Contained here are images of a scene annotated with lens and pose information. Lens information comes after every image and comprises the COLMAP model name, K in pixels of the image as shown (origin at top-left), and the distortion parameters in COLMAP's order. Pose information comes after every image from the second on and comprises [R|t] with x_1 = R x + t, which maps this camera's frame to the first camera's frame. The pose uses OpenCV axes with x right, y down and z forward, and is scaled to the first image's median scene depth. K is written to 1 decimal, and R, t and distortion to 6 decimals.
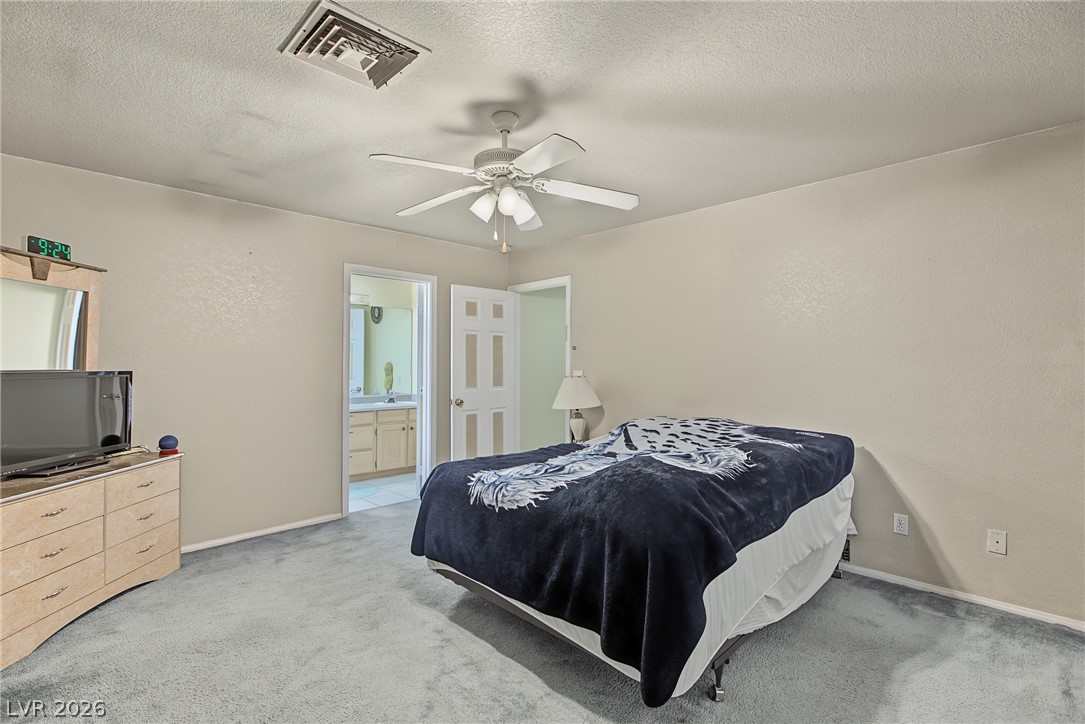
lens RADIAL K [[504.0, 0, 544.7], [0, 504.0, 359.9], [0, 0, 1]] dist [-0.016222, 0.005270]
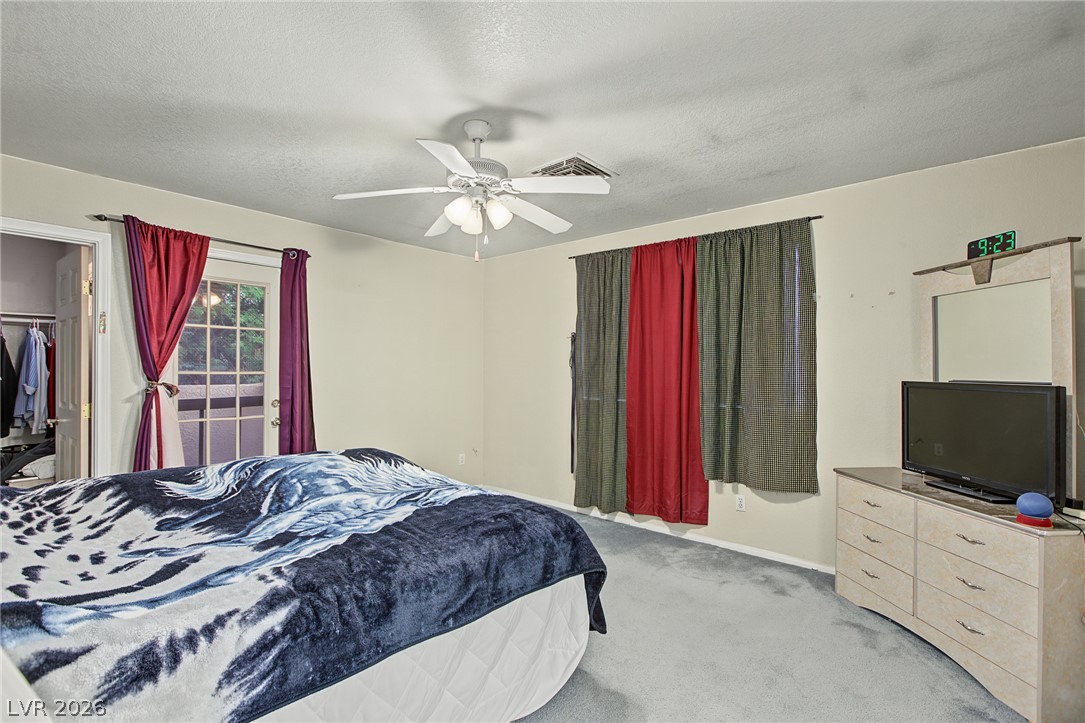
lens RADIAL K [[504.0, 0, 537.8], [0, 504.0, 361.0], [0, 0, 1]] dist [-0.016222, 0.005270]
pose [[-0.998621, -0.010662, -0.051410, -0.125948], [-0.009554, 0.999718, -0.021749, 0.009933], [0.051627, -0.021228, -0.998441, 1.692984]]
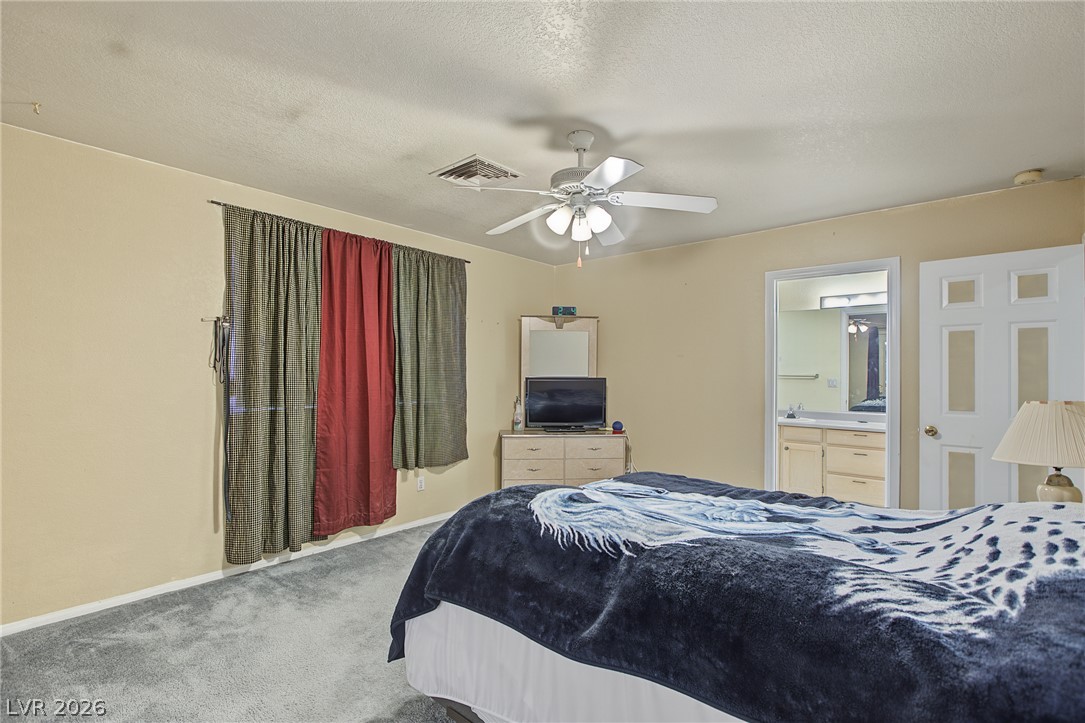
lens RADIAL K [[504.0, 0, 540.5], [0, 504.0, 370.3], [0, 0, 1]] dist [-0.016222, 0.005270]
pose [[0.073249, -0.004355, -0.997304, 0.799744], [0.001503, 0.999990, -0.004256, 0.005113], [0.997313, -0.001188, 0.073254, 0.708479]]
